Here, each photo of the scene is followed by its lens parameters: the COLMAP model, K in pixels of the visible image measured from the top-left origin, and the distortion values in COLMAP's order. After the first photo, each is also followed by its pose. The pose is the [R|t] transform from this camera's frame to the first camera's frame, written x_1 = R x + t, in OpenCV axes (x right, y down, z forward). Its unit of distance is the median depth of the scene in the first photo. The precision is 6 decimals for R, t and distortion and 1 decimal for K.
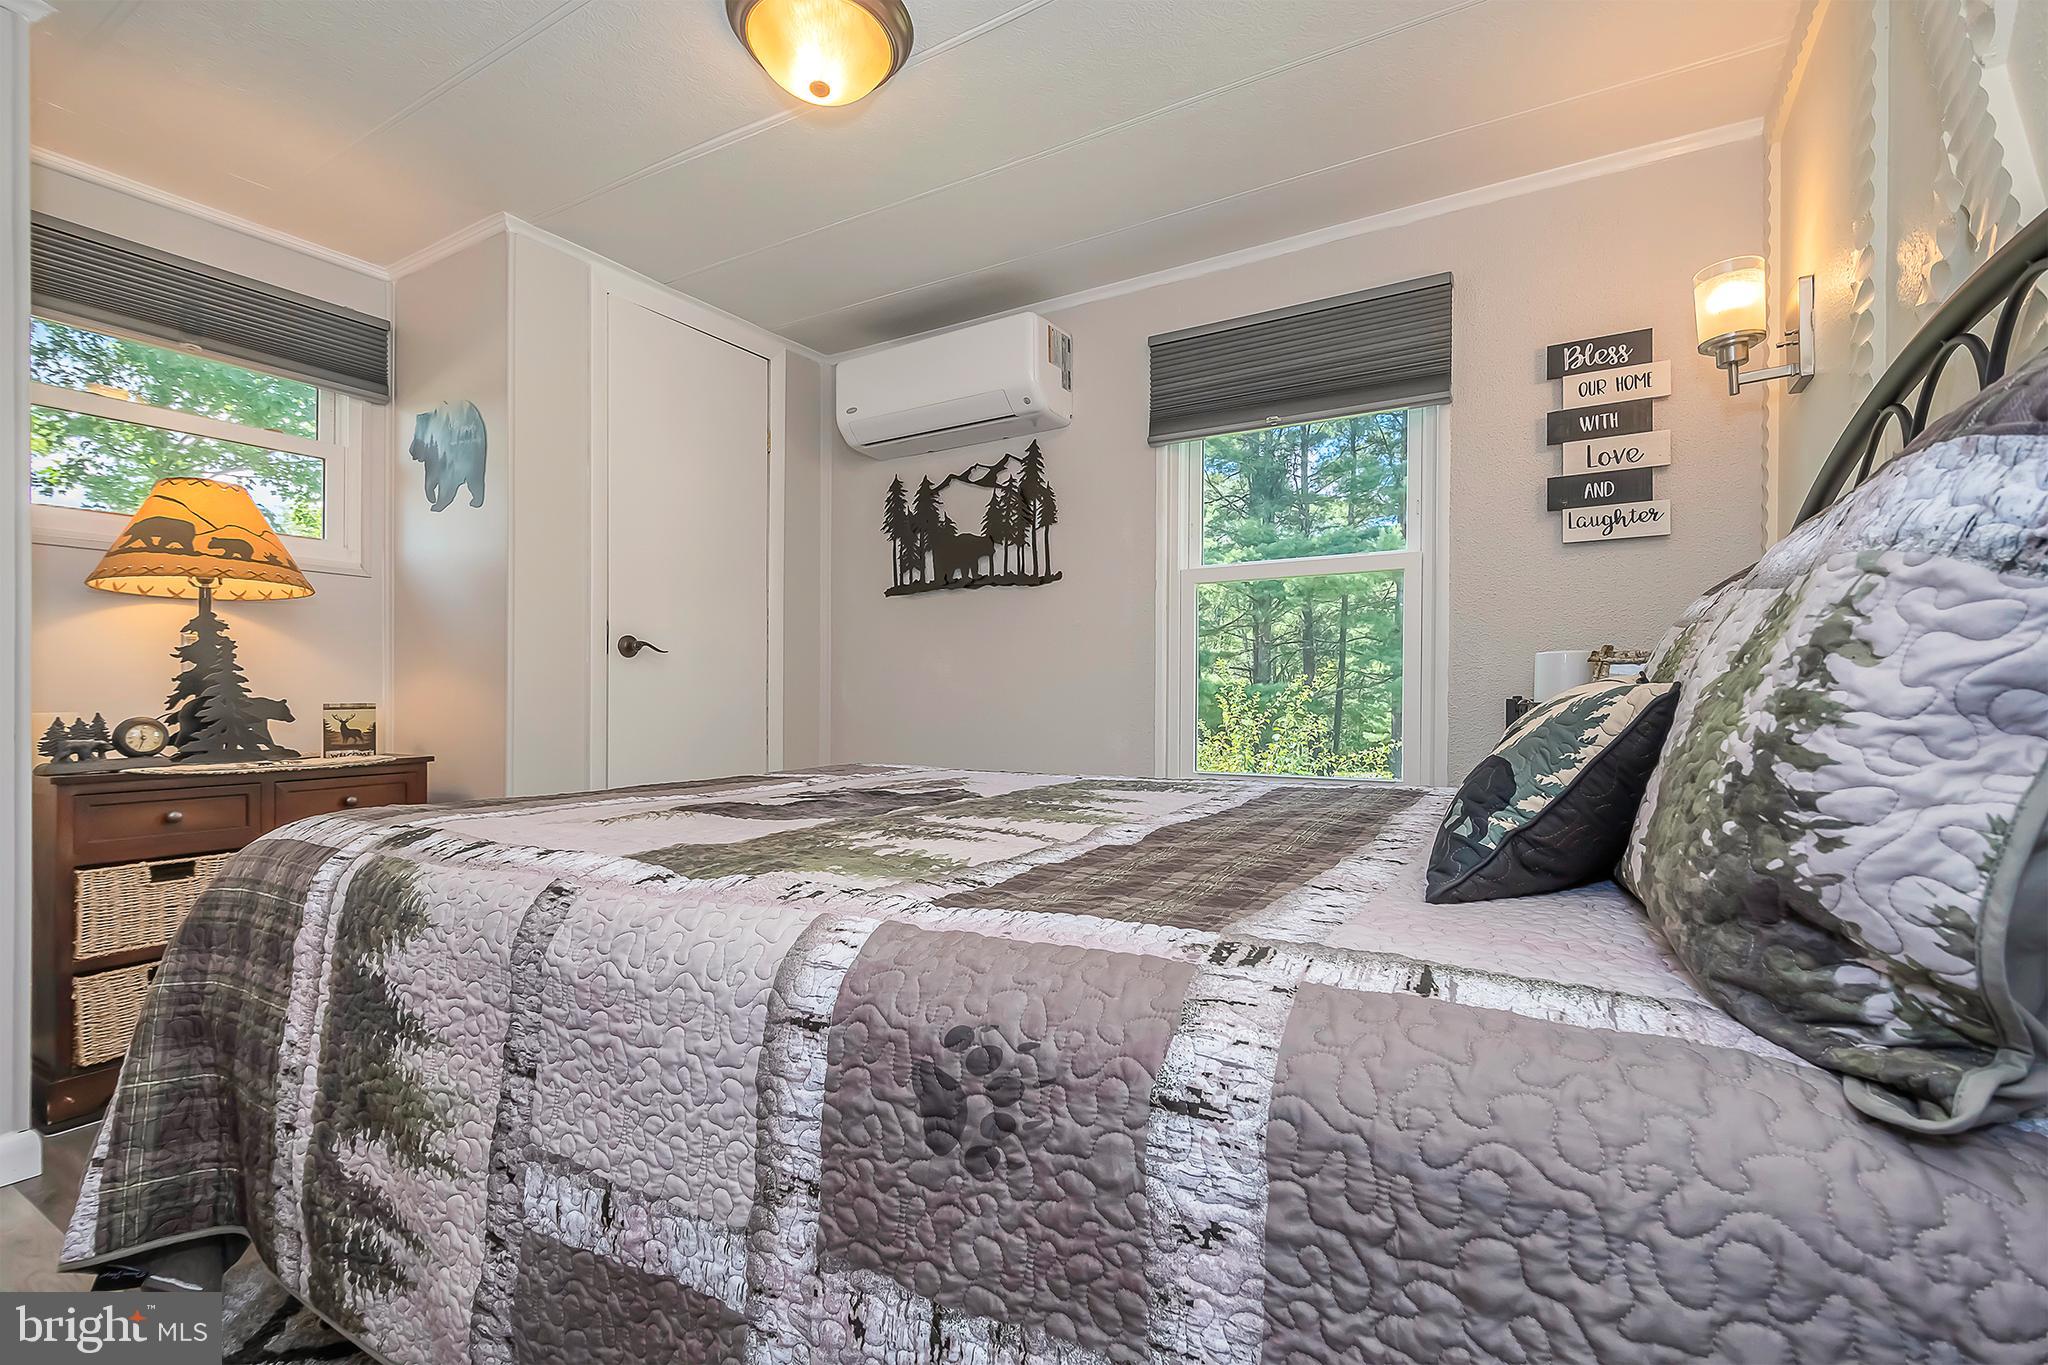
lens RADIAL K [[912.6, 0, 1001.0], [0, 912.6, 692.9], [0, 0, 1]] dist [0.001259, -0.000057]
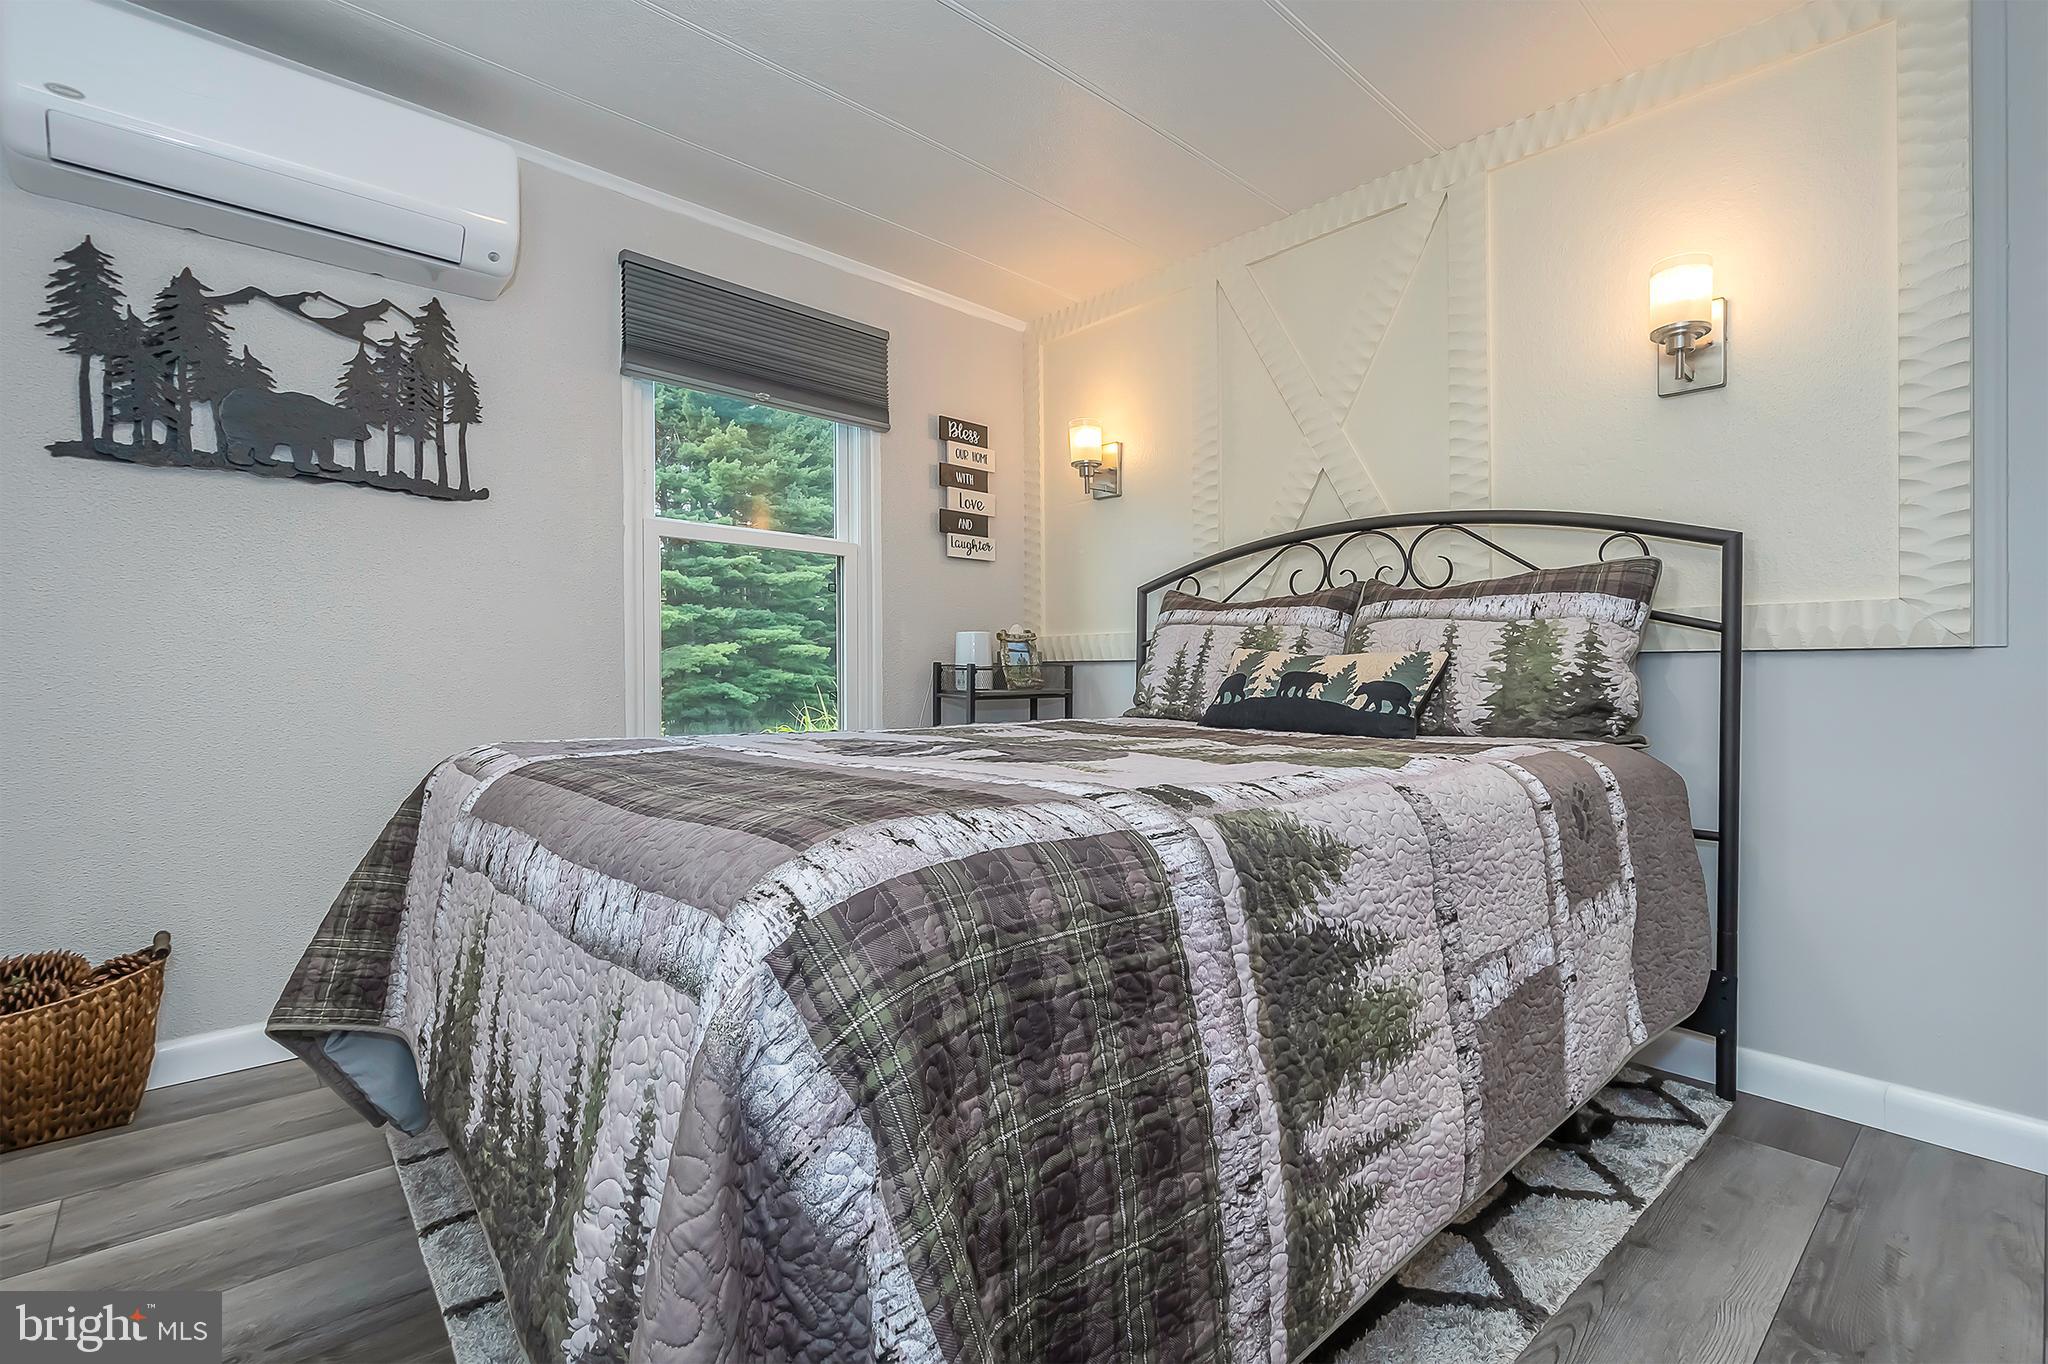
lens RADIAL K [[939.4, 0, 1024.0], [0, 939.4, 682.0], [0, 0, 1]] dist [0.001428, -0.000158]
pose [[0.277004, 0.002049, 0.960867, -0.566200], [-0.011331, 0.999935, 0.001135, 0.022680], [-0.960802, -0.011202, 0.277009, 0.346884]]
